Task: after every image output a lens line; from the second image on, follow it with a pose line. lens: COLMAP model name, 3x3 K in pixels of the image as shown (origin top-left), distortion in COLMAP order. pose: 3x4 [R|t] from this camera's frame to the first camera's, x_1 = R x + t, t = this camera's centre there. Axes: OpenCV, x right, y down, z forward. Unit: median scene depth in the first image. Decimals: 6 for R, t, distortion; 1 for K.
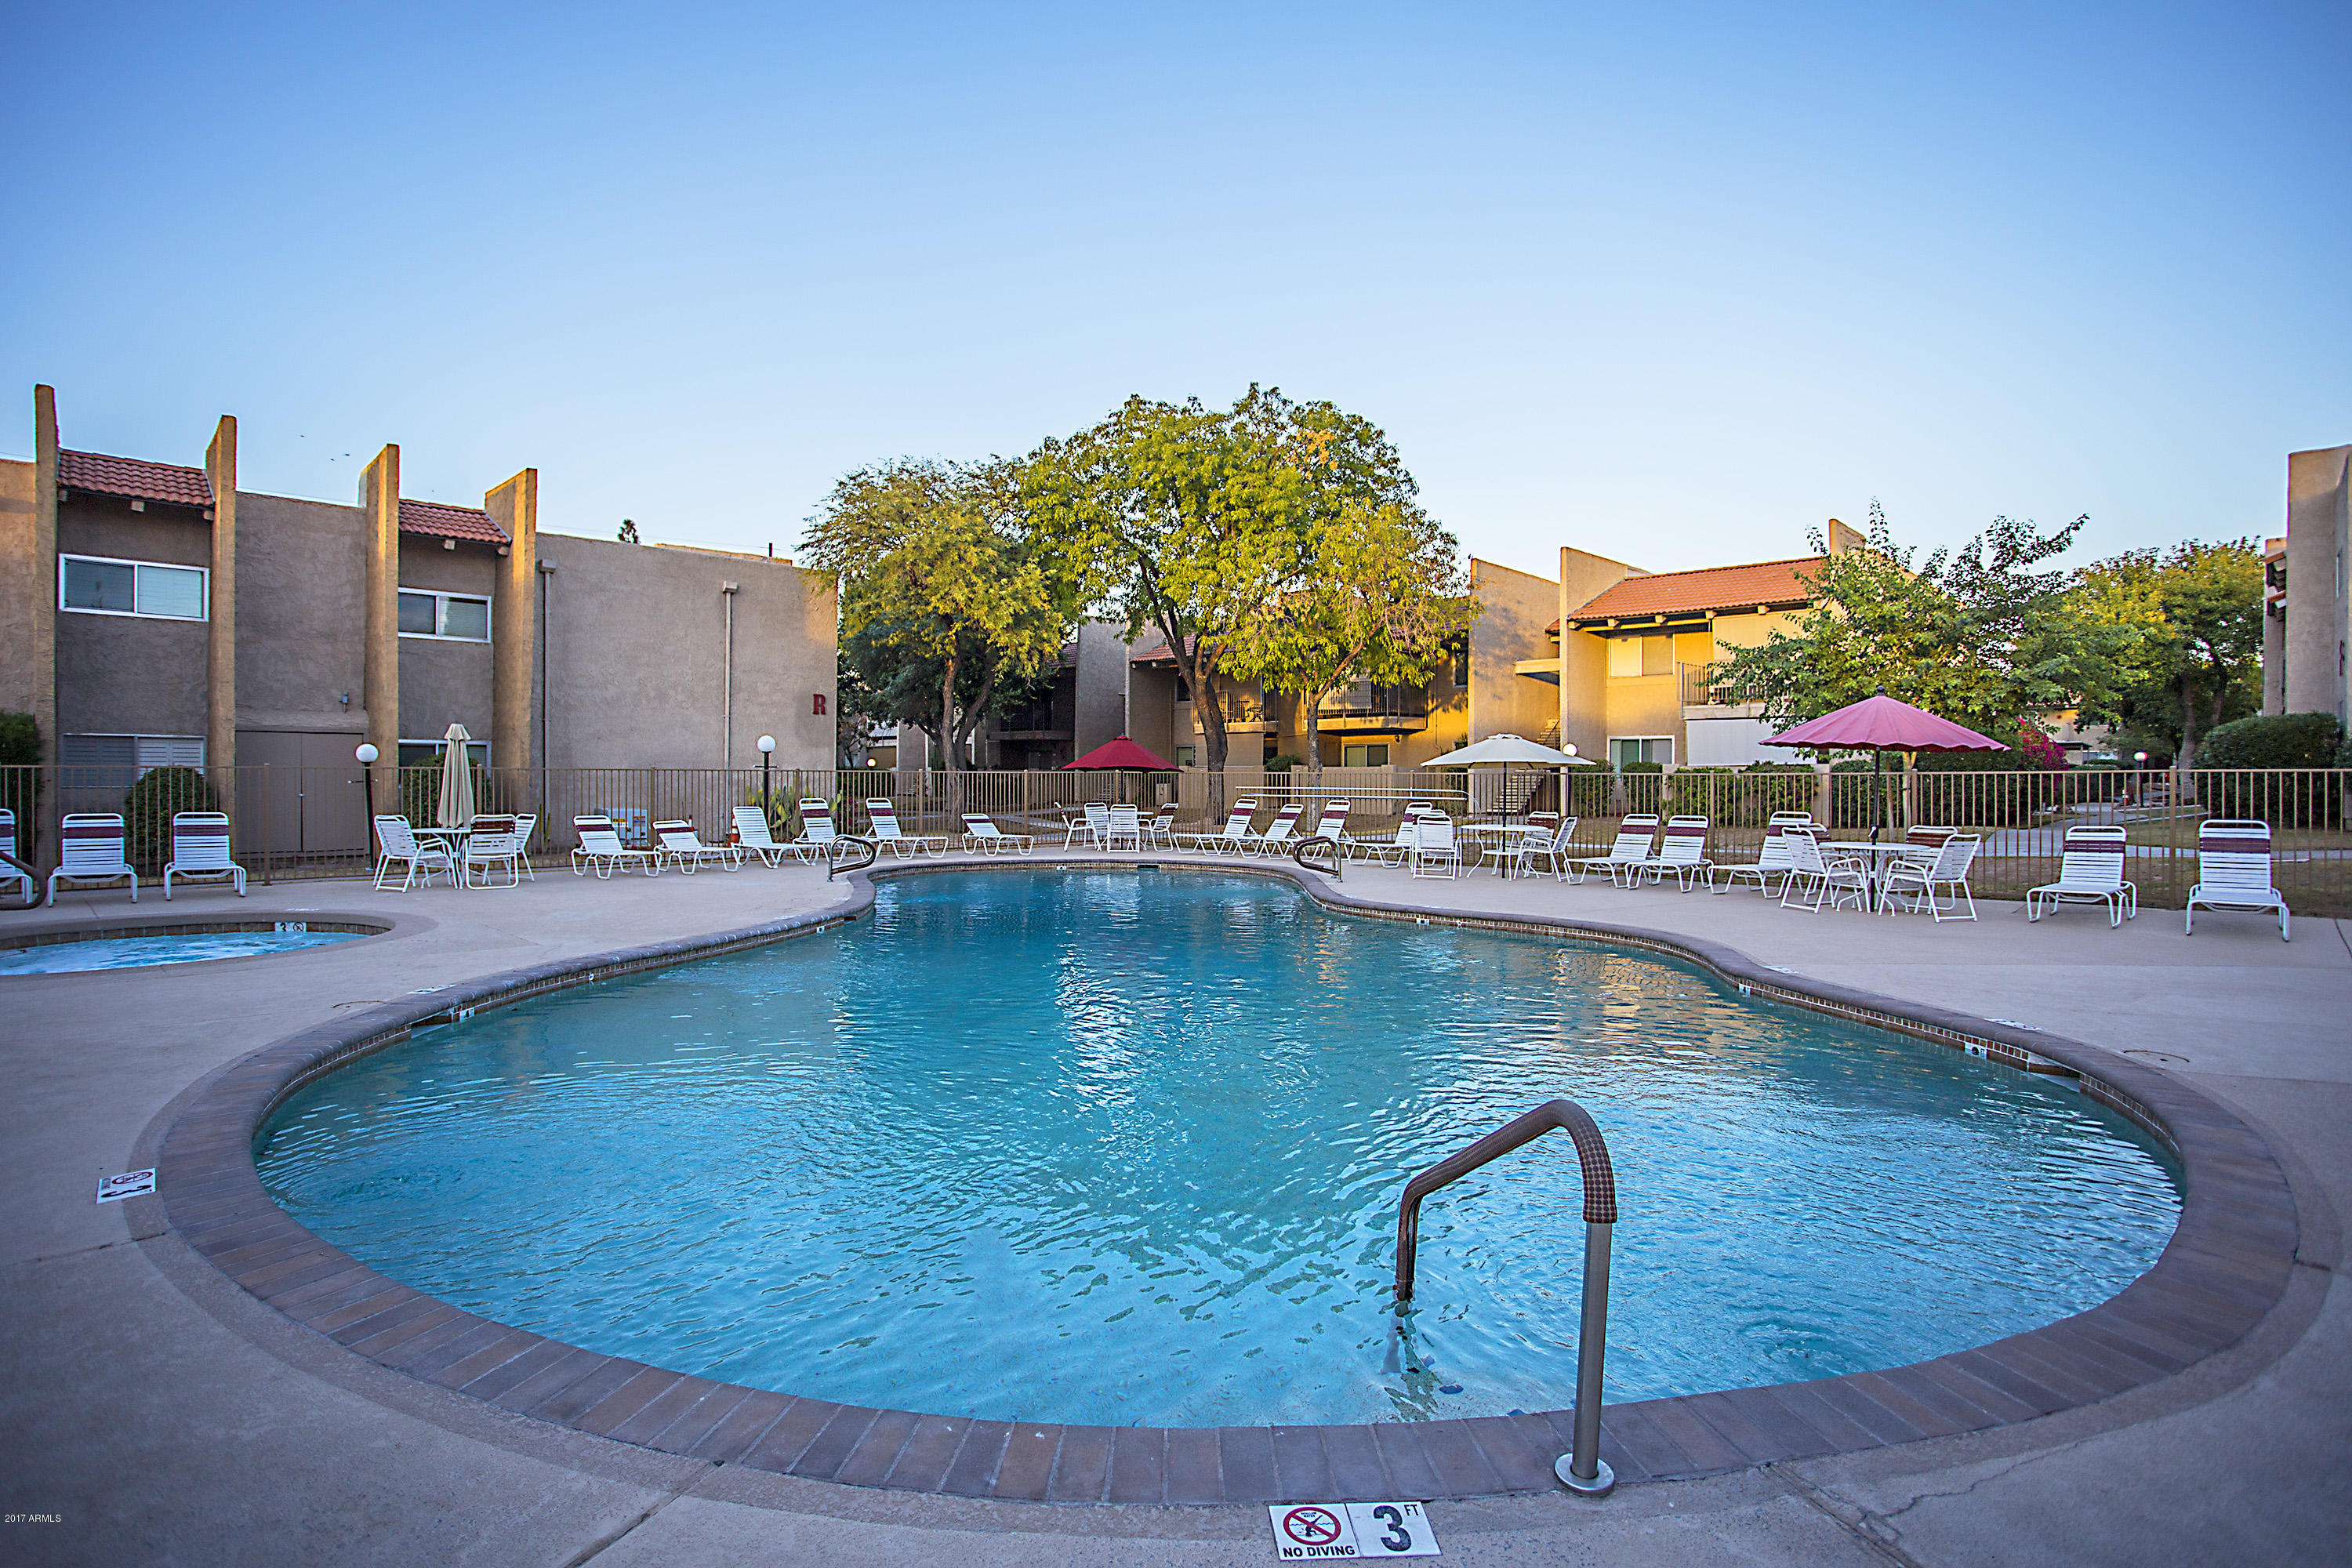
lens RADIAL K [[1149.2, 0, 1160.5], [0, 1149.2, 783.4], [0, 0, 1]] dist [-0.073101, 0.028326]
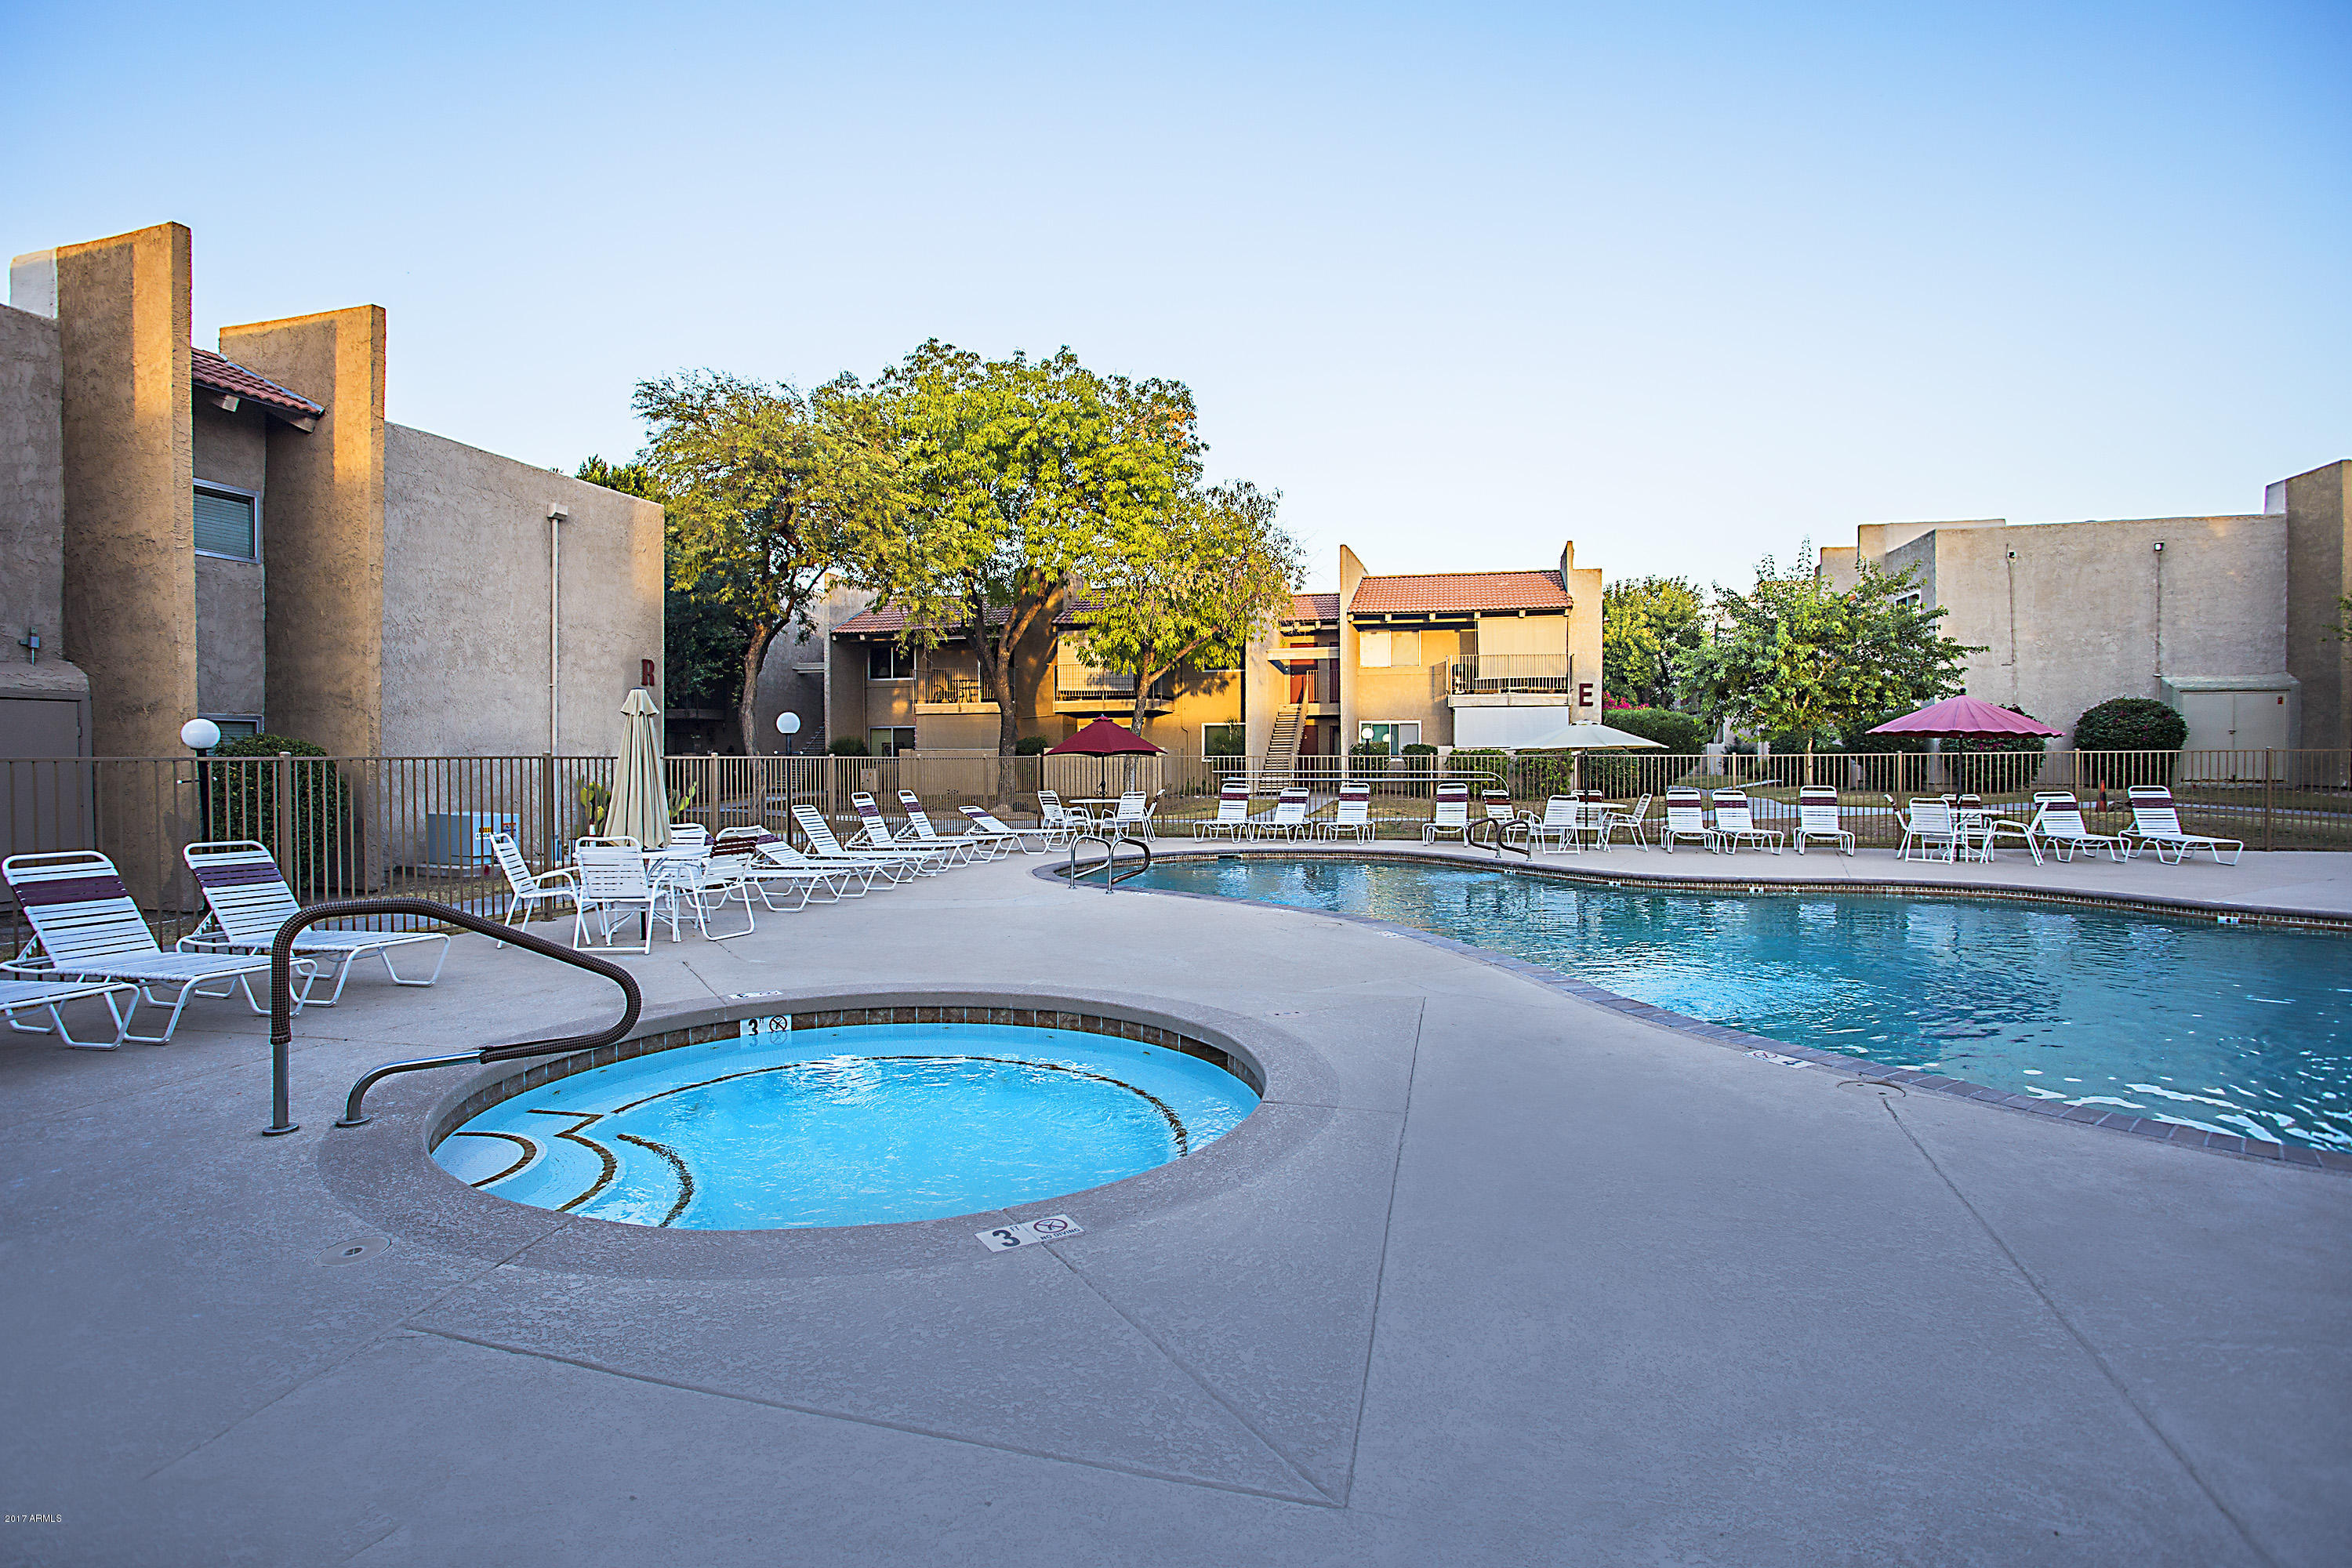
lens RADIAL K [[1149.2, 0, 1160.5], [0, 1149.2, 783.4], [0, 0, 1]] dist [-0.073101, 0.028326]
pose [[0.873013, -0.017607, 0.487379, -0.407333], [0.009815, 0.999780, 0.018537, -0.004561], [-0.487598, -0.011399, 0.872994, 0.165612]]
